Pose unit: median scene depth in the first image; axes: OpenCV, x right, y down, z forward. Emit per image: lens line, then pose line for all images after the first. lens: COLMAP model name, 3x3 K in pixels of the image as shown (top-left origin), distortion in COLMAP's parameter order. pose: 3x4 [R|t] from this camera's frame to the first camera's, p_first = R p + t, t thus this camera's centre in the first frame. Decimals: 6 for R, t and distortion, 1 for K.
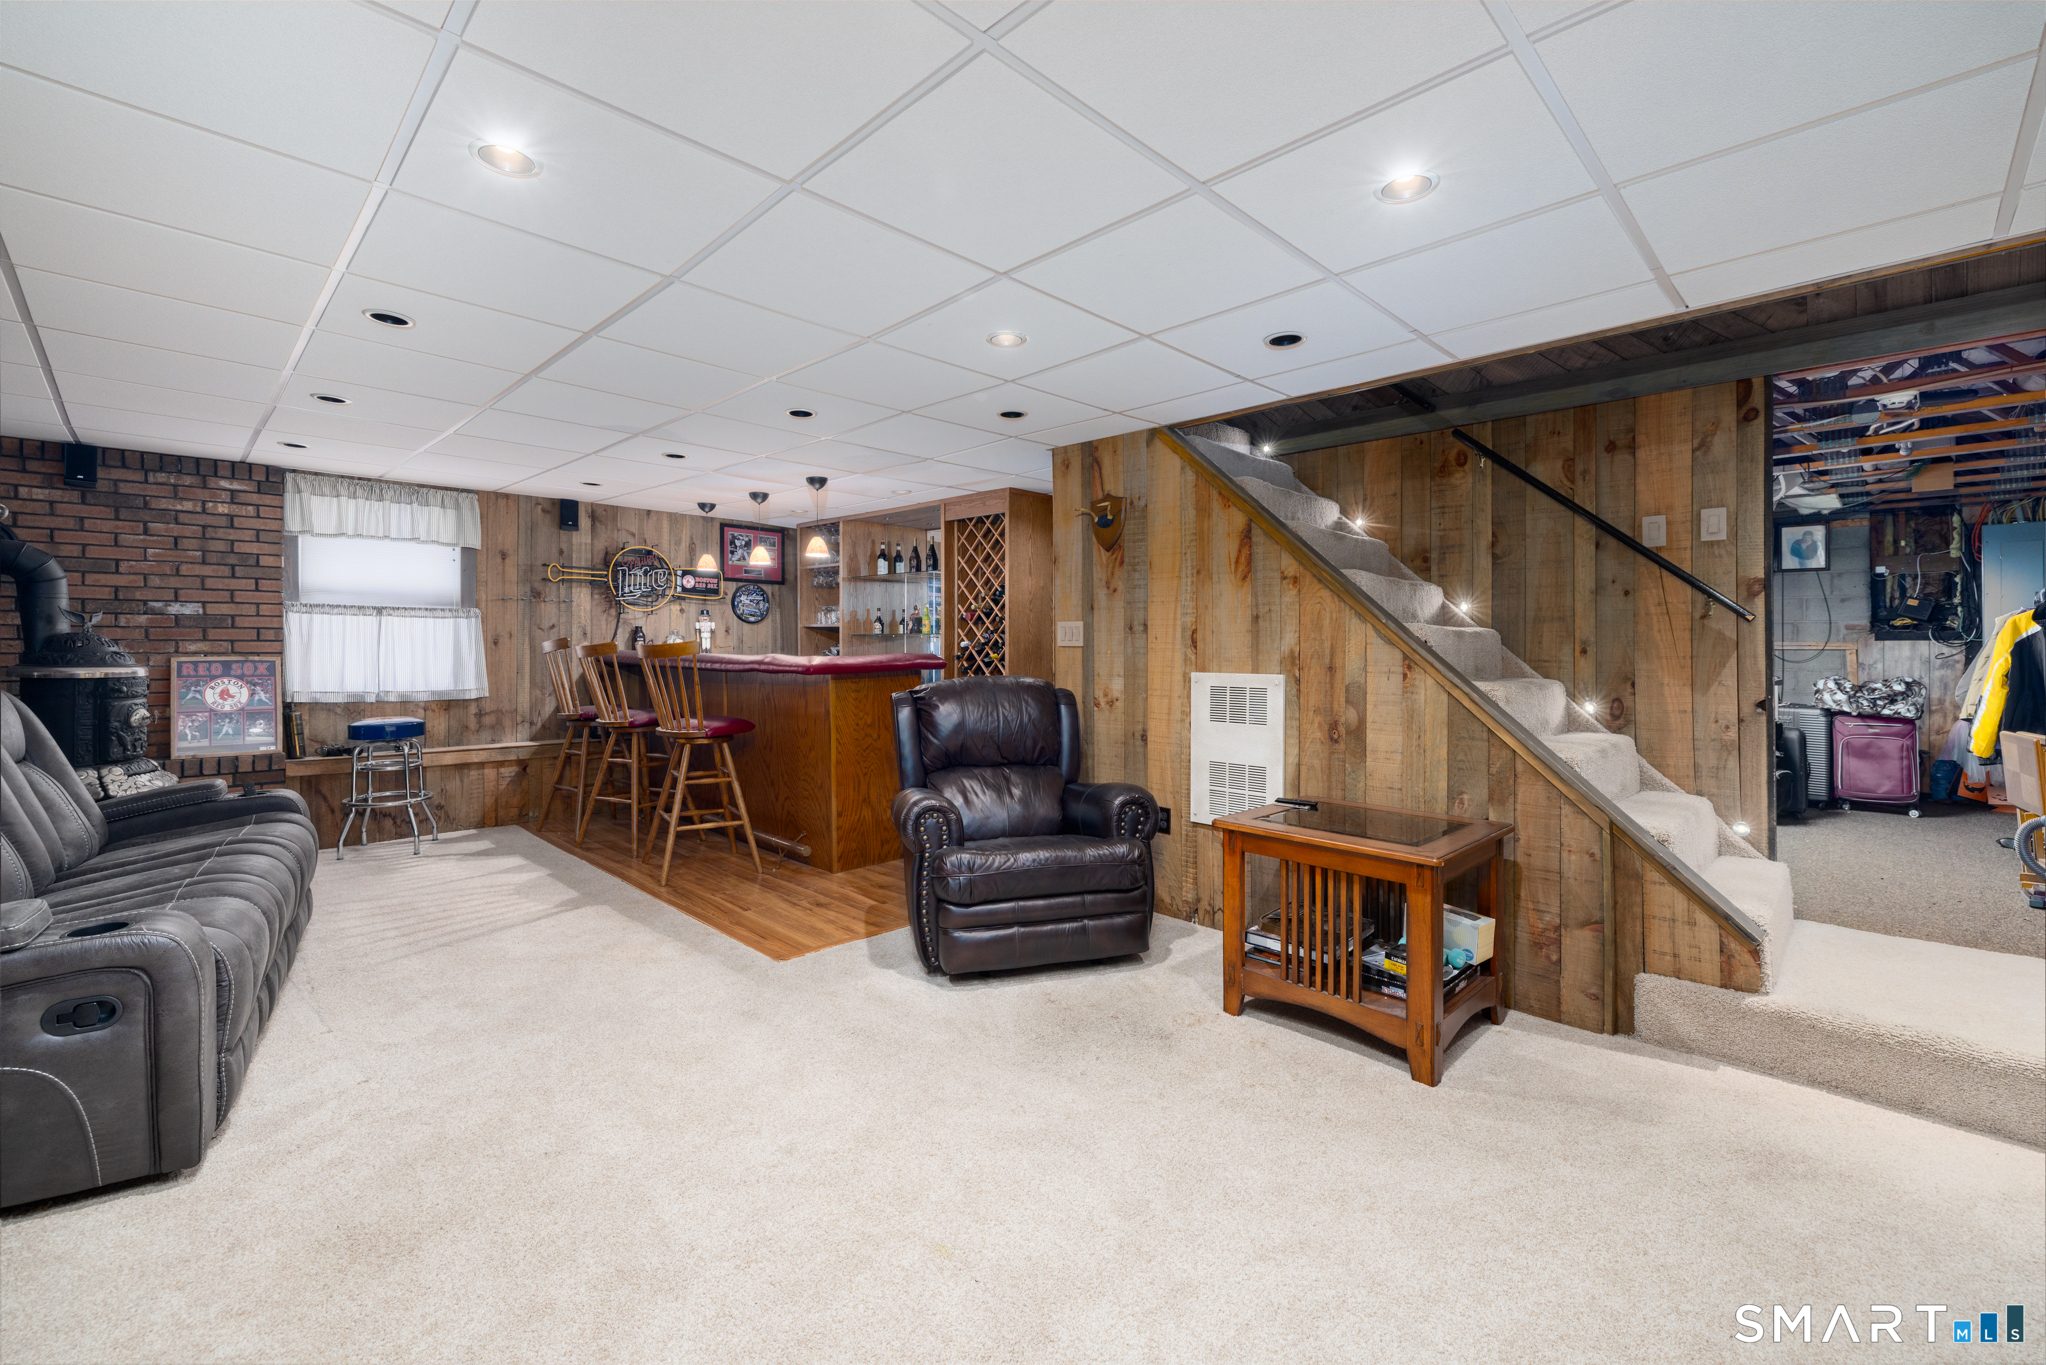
lens RADIAL K [[864.3, 0, 1005.4], [0, 864.3, 628.8], [0, 0, 1]] dist [-0.004091, 0.001860]
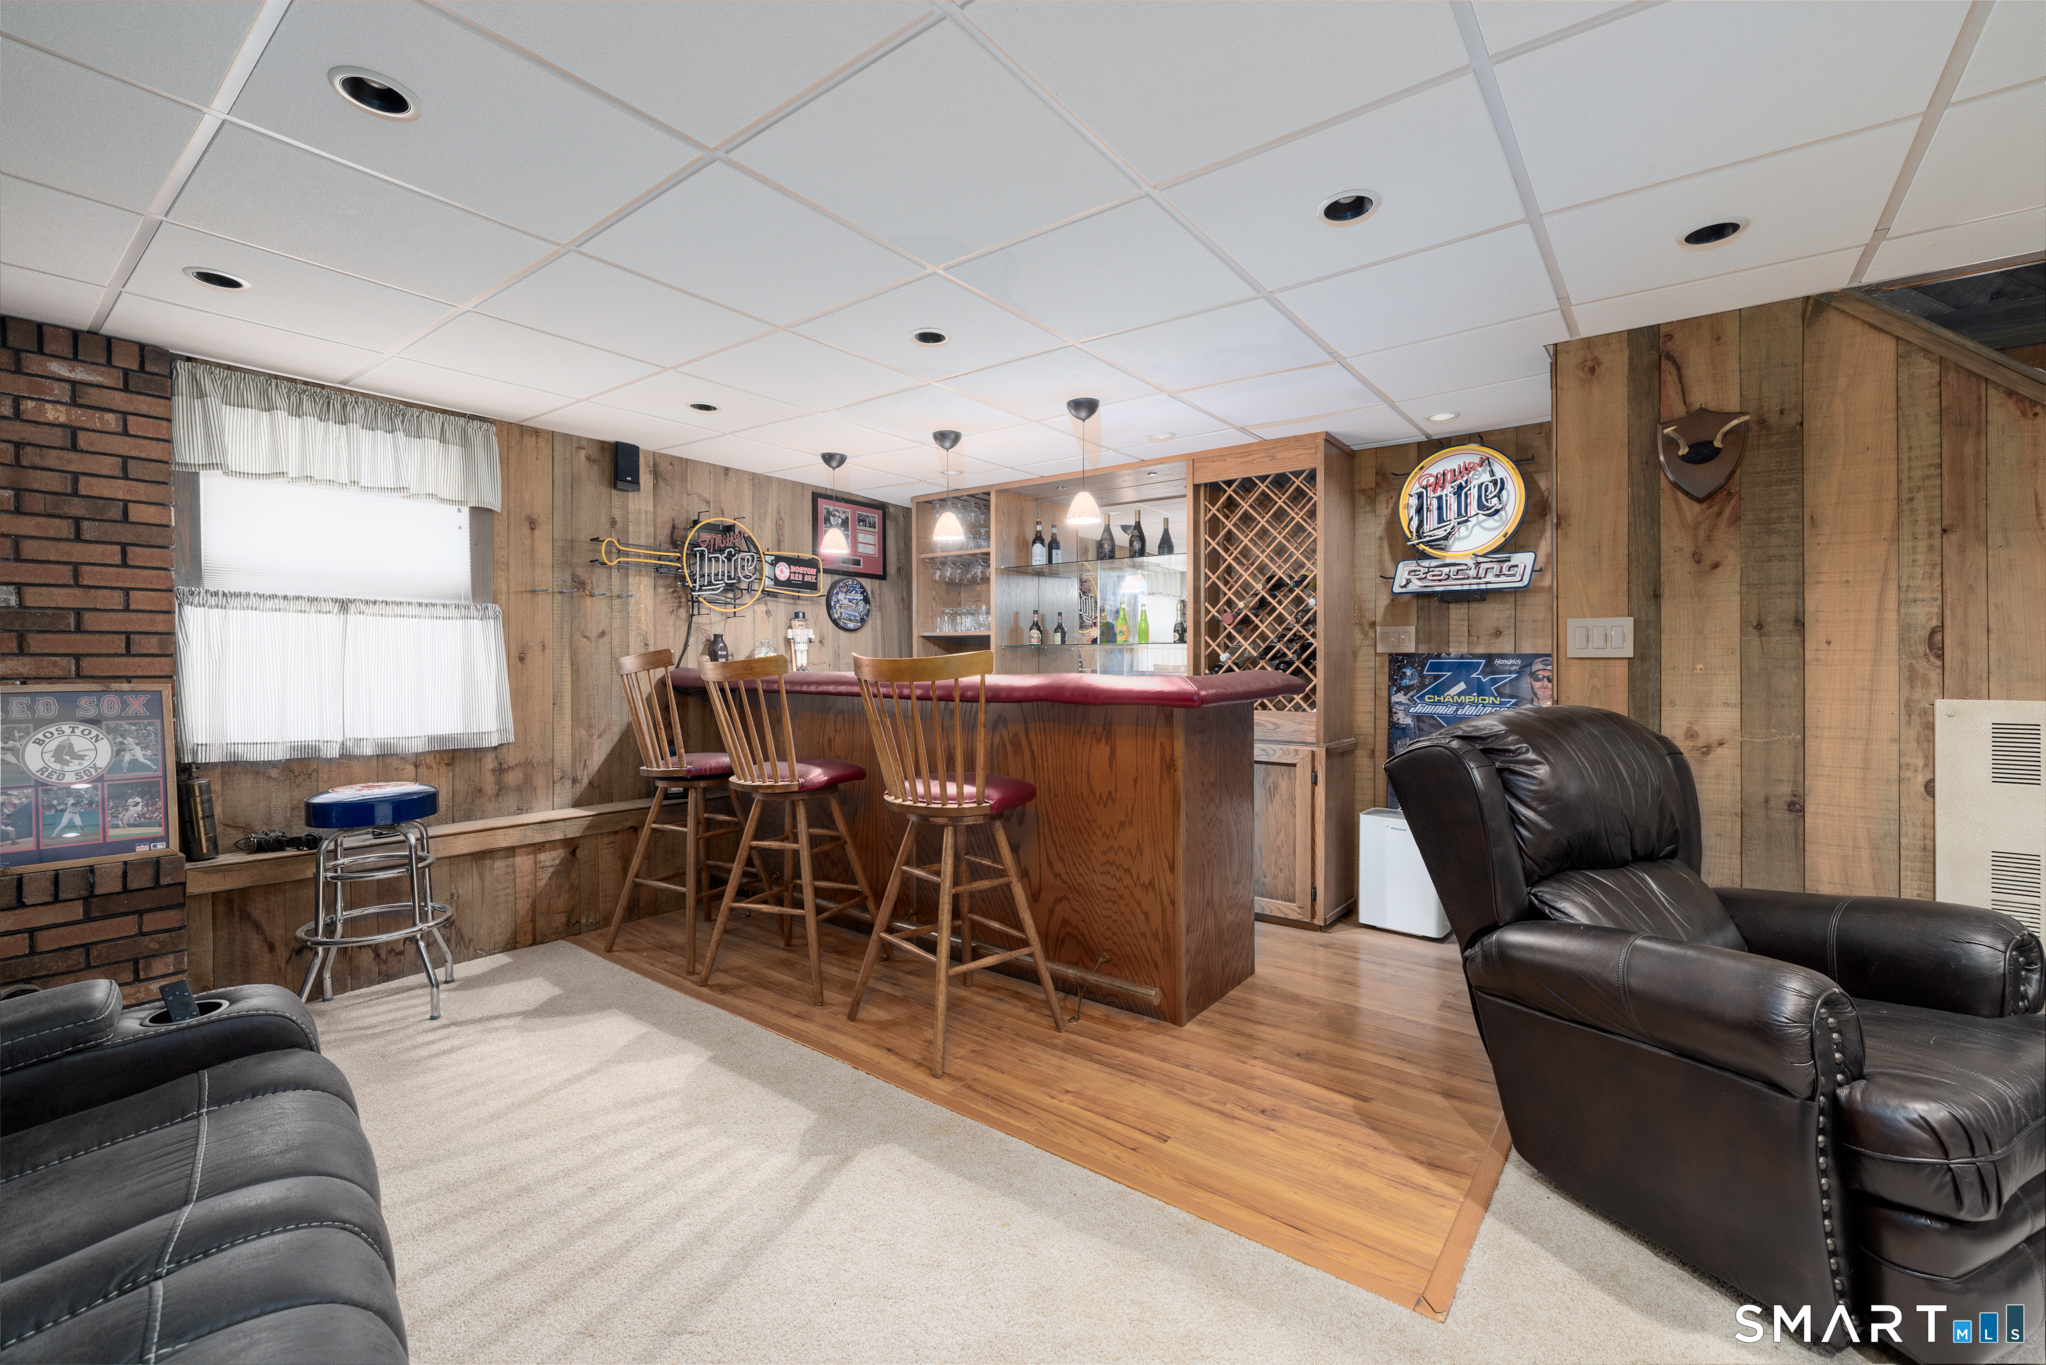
lens RADIAL K [[864.3, 0, 1006.3], [0, 864.3, 652.5], [0, 0, 1]] dist [-0.004091, 0.001860]
pose [[0.992255, -0.003336, 0.124176, -0.352236], [0.002332, 0.999963, 0.008226, 0.008460], [-0.124199, -0.007873, 0.992226, 0.355329]]
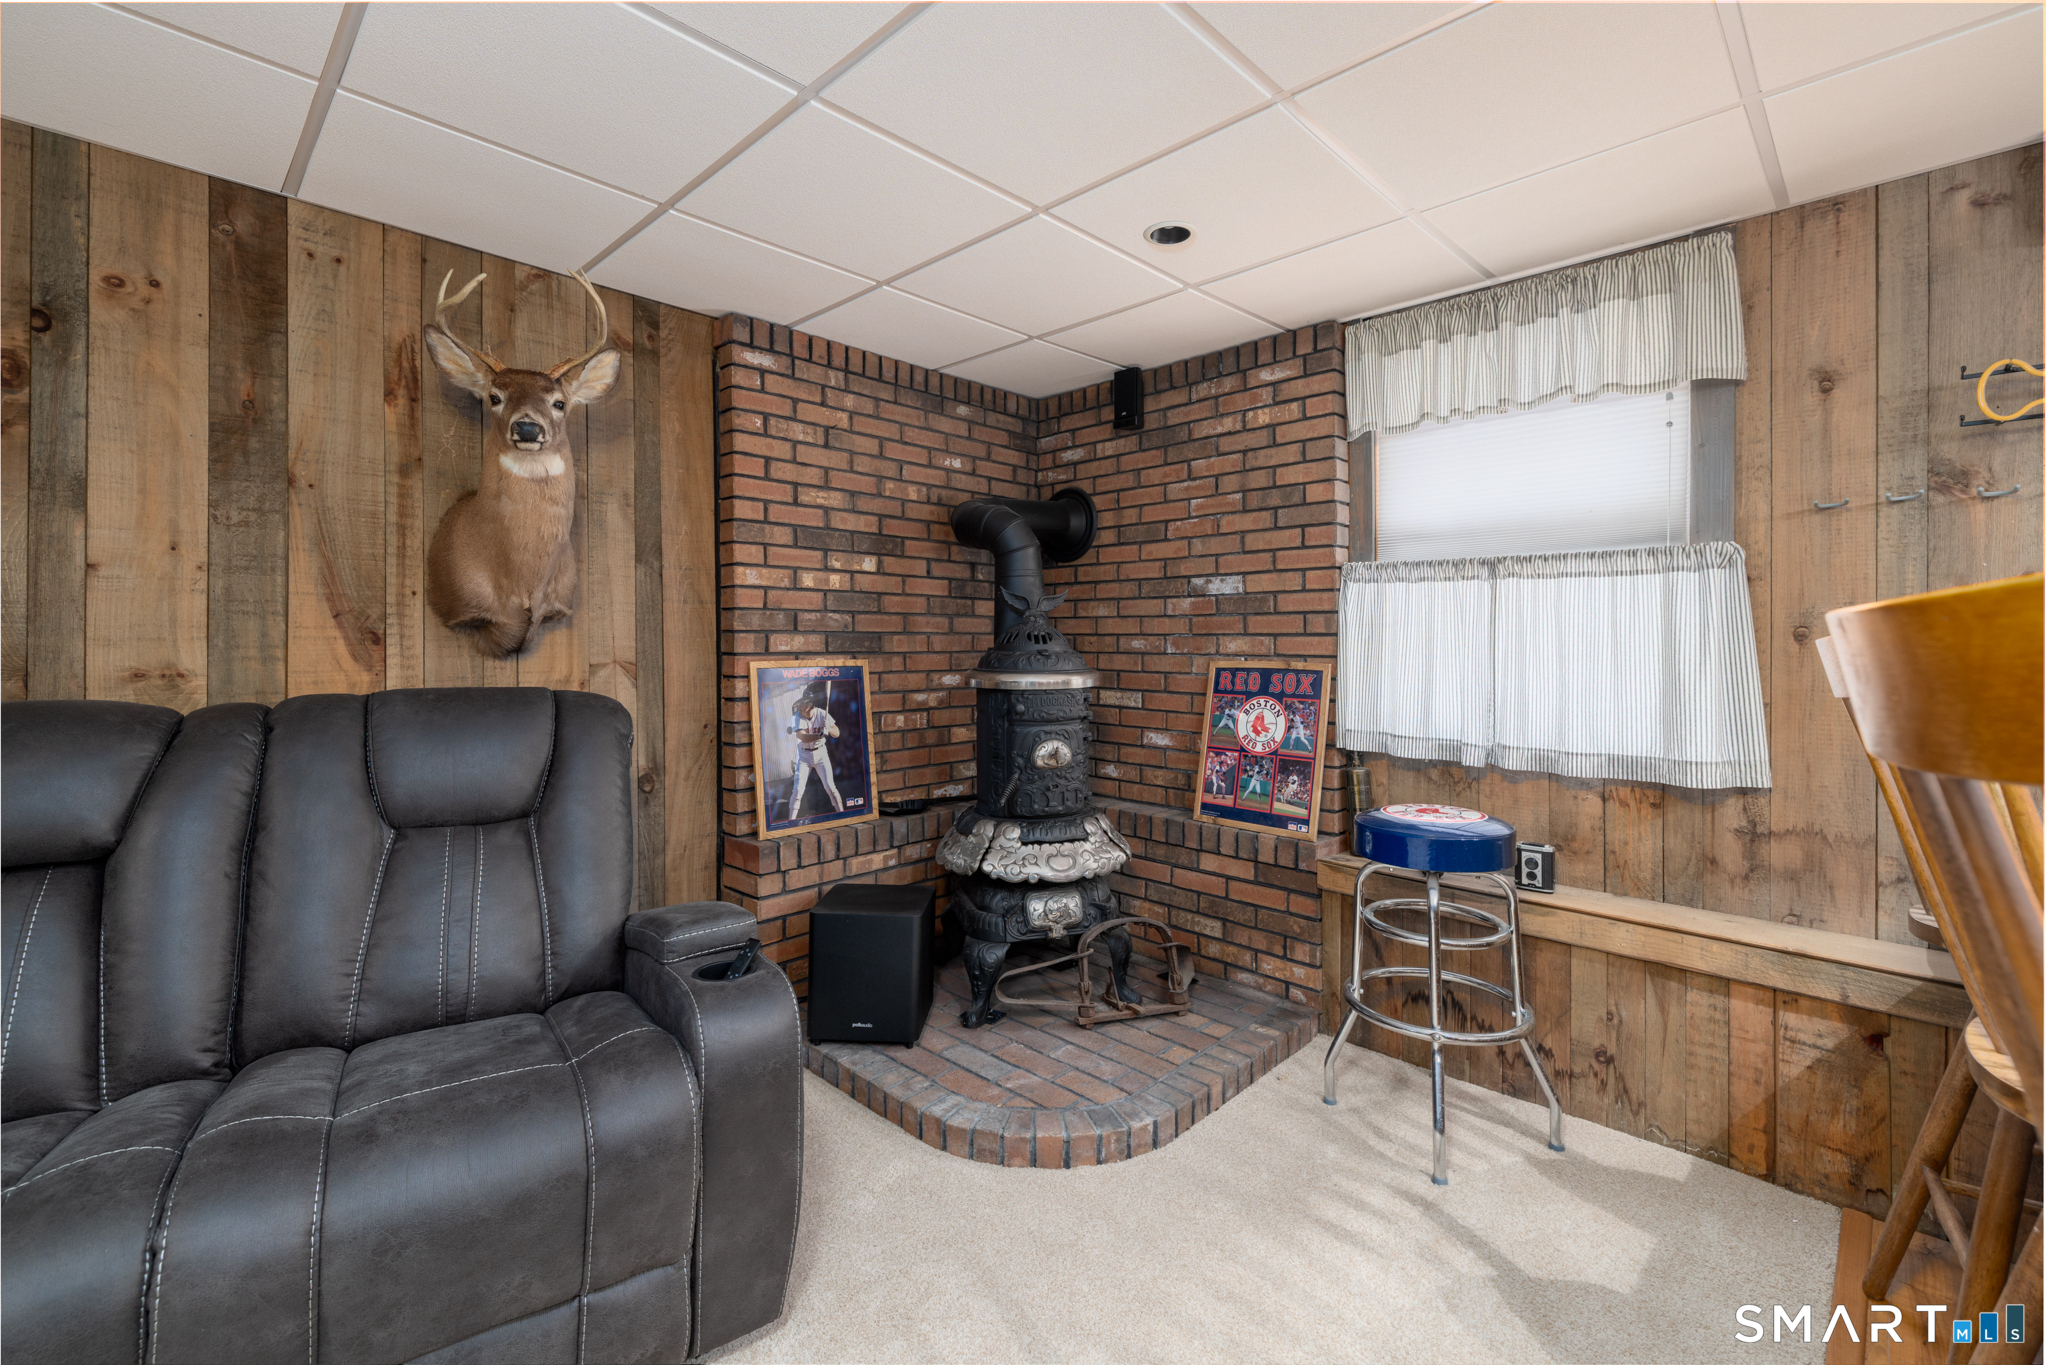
lens RADIAL K [[864.3, 0, 1051.8], [0, 864.3, 639.8], [0, 0, 1]] dist [-0.004091, 0.001860]
pose [[0.035710, -0.008963, -0.999322, -0.287284], [0.011692, 0.999895, -0.008550, 0.019404], [0.999294, -0.011378, 0.035811, 0.776570]]
